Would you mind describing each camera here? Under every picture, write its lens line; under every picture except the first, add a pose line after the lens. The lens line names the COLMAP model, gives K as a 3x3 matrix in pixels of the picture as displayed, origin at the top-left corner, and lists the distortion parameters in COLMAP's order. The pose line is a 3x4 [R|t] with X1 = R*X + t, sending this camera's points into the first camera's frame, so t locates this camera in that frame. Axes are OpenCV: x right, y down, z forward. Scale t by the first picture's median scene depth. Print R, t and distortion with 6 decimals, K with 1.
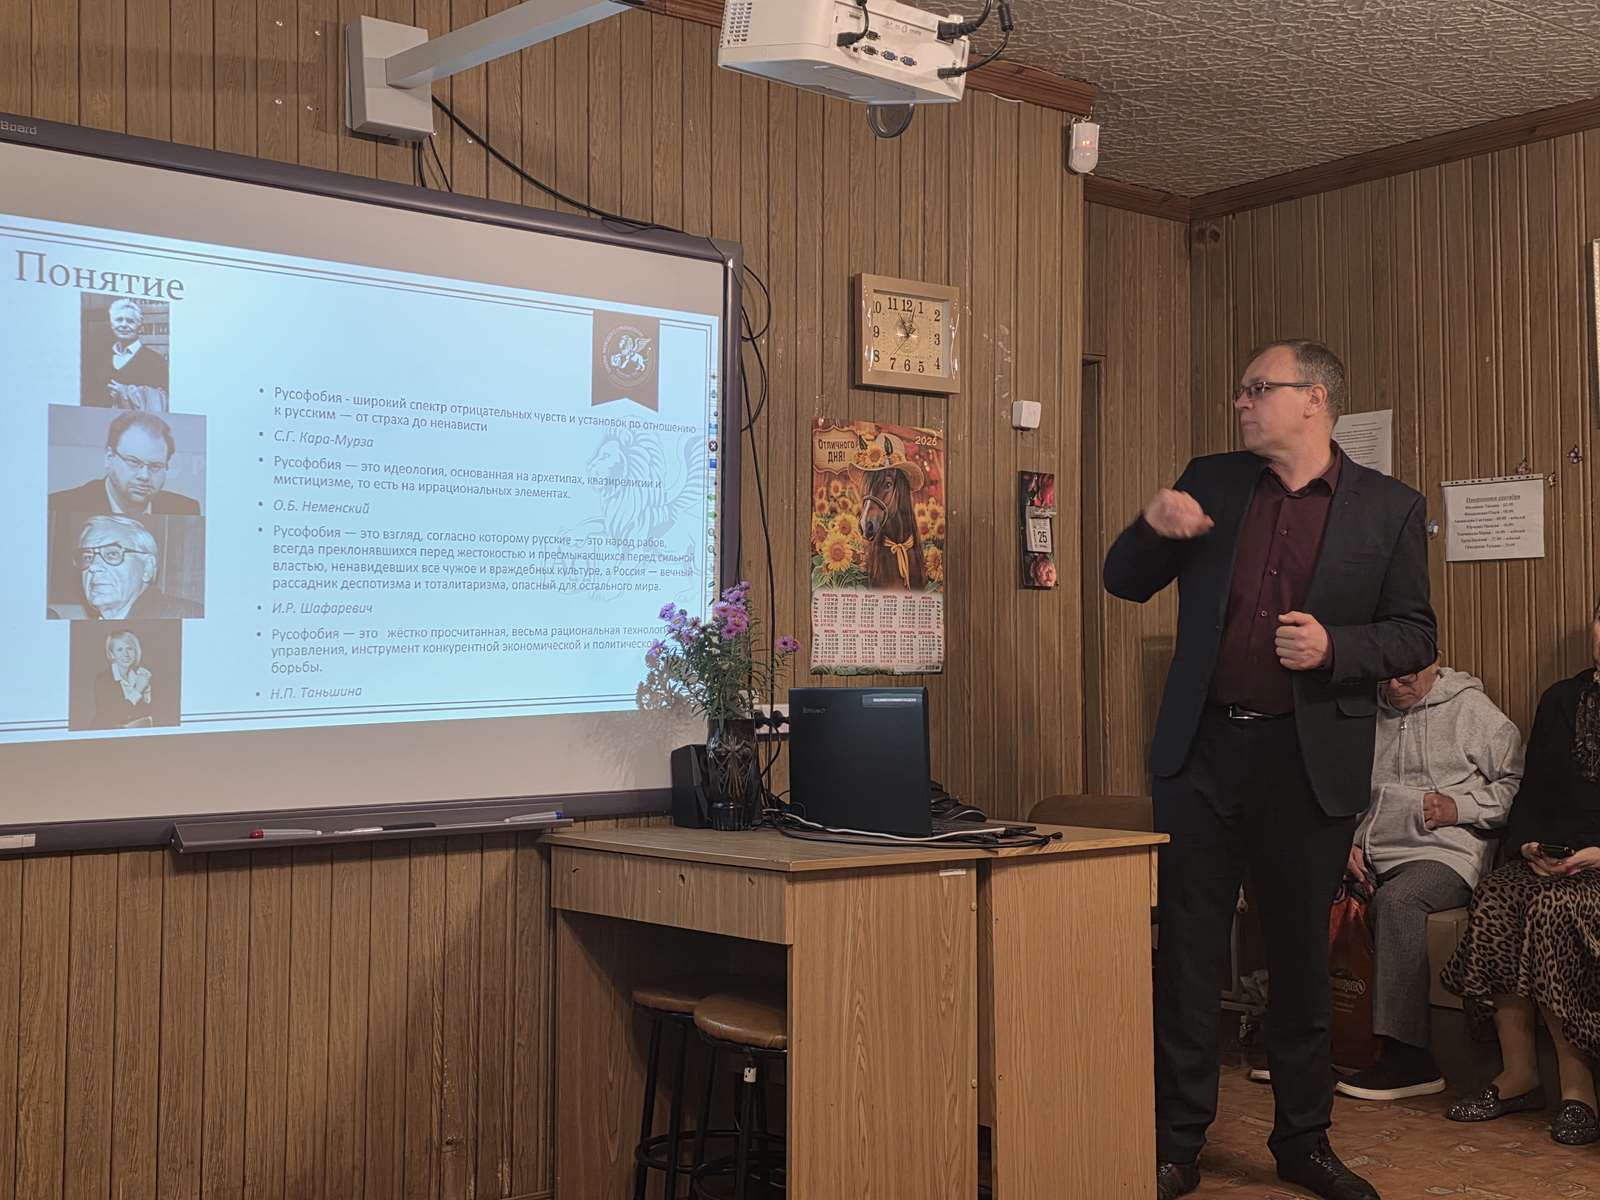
lens RADIAL K [[1904.2, 0, 799.2], [0, 1904.2, 615.3], [0, 0, 1]] dist [0.065560, 0.000000]
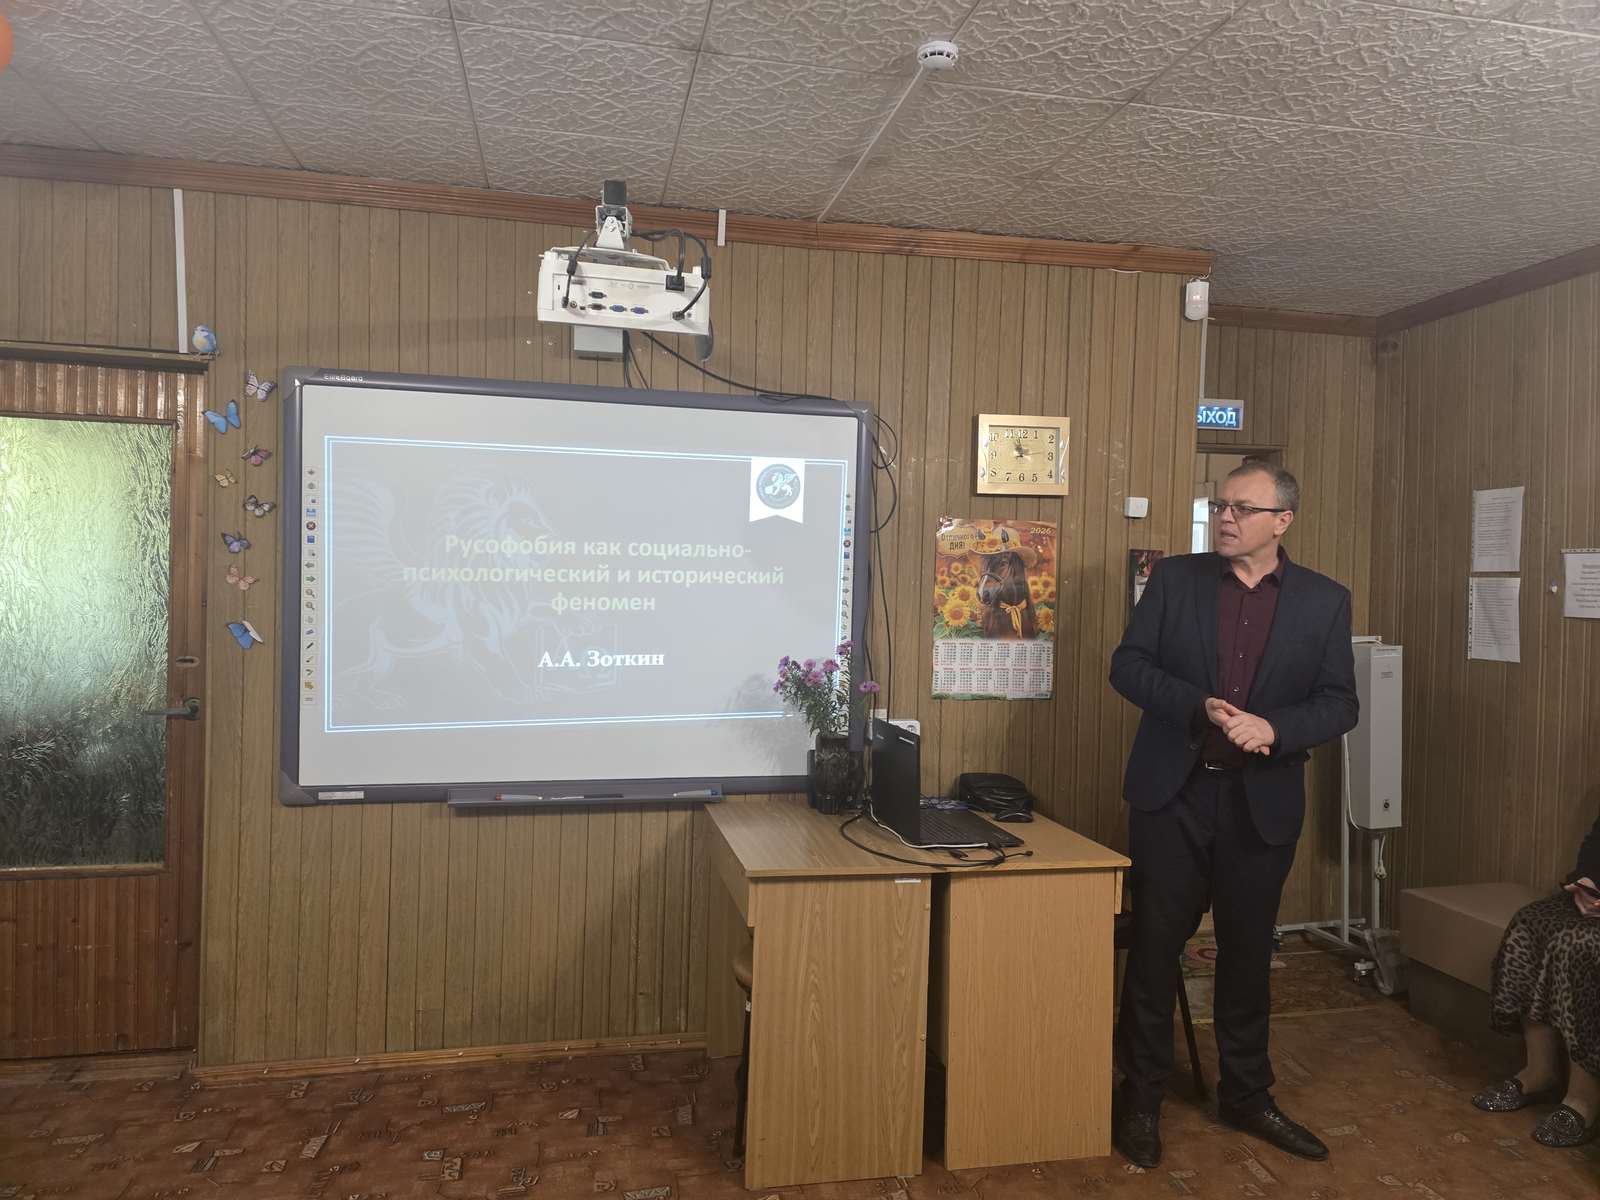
lens RADIAL K [[1083.3, 0, 805.3], [0, 1083.3, 594.6], [0, 0, 1]] dist [0.054052, -0.021617]
pose [[0.888960, 0.027629, -0.457150, 0.291168], [-0.013588, 0.999330, 0.033974, -0.073631], [0.457783, -0.023990, 0.888740, 0.234210]]
